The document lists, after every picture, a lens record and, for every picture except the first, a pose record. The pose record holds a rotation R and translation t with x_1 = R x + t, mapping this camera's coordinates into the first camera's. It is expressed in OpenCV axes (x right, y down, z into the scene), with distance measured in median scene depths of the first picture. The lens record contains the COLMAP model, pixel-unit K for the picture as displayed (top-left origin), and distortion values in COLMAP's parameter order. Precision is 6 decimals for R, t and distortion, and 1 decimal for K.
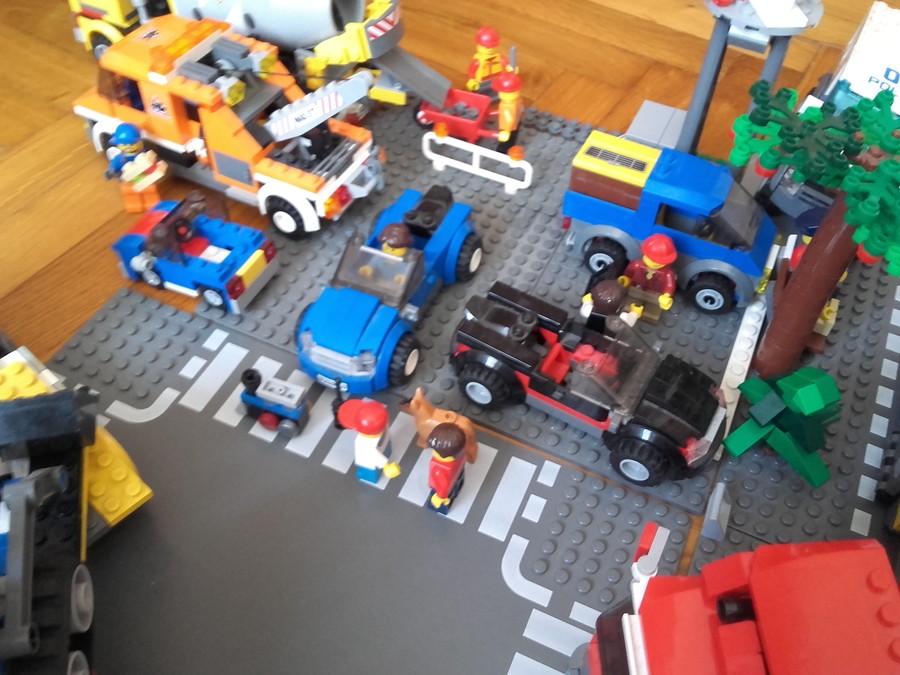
lens RADIAL K [[838.8, 0, 450.0], [0, 838.8, 337.5], [0, 0, 1]] dist [0.088828, -0.198583]
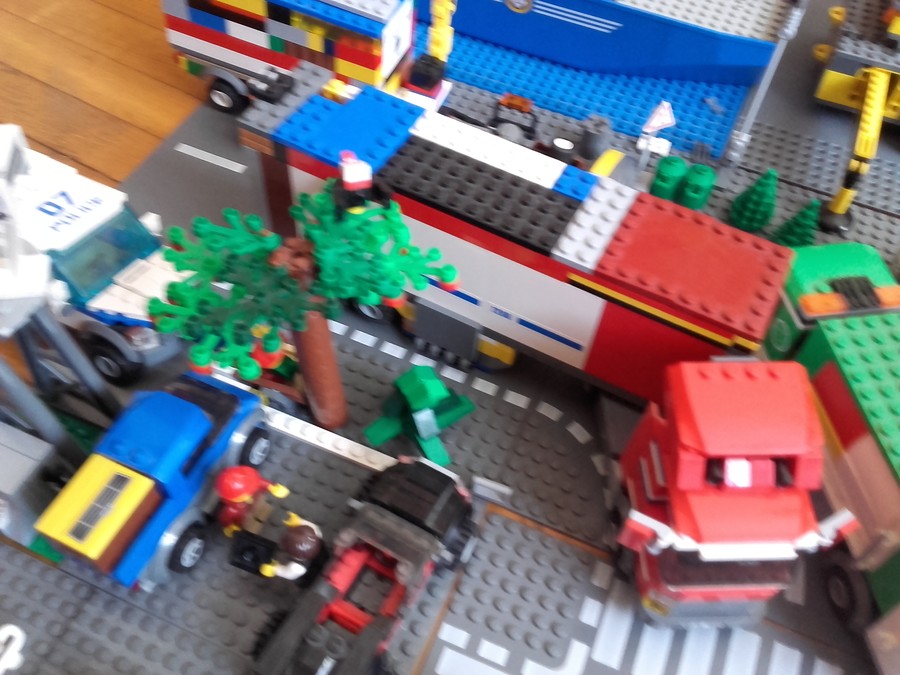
lens RADIAL K [[838.8, 0, 450.0], [0, 838.8, 337.5], [0, 0, 1]] dist [0.088828, -0.198583]
pose [[-0.018299, -0.828379, 0.559870, -0.133074], [0.742412, 0.363809, 0.562554, -0.479469], [-0.669693, 0.425948, 0.608341, 0.203371]]
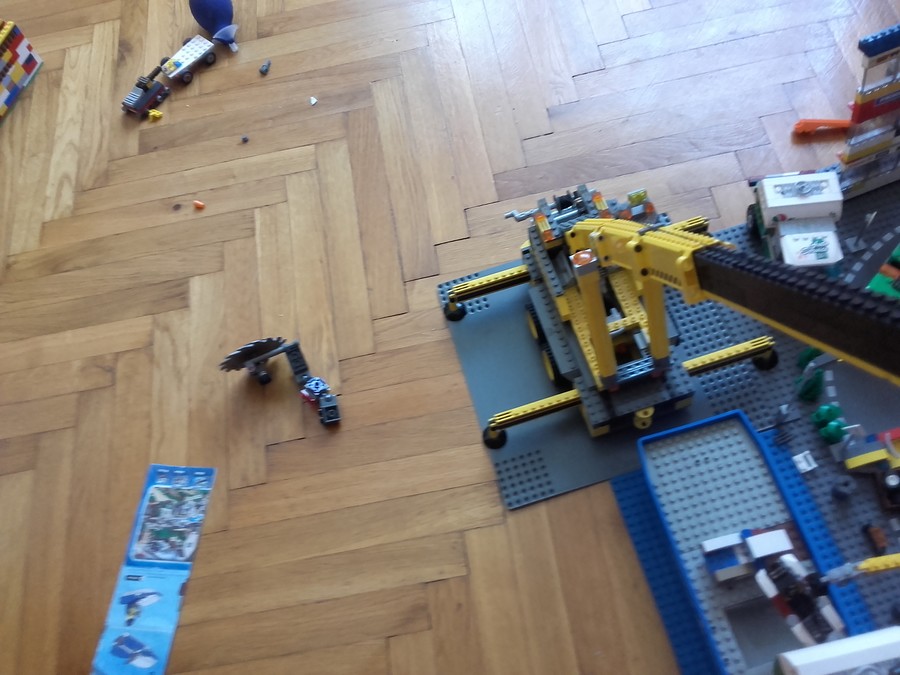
lens RADIAL K [[838.8, 0, 450.0], [0, 838.8, 337.5], [0, 0, 1]] dist [0.088828, -0.198583]
pose [[-0.758381, 0.604941, -0.242704, 1.850728], [-0.428185, -0.181625, 0.885251, -0.981313], [0.491444, 0.775280, 0.396768, -0.796876]]
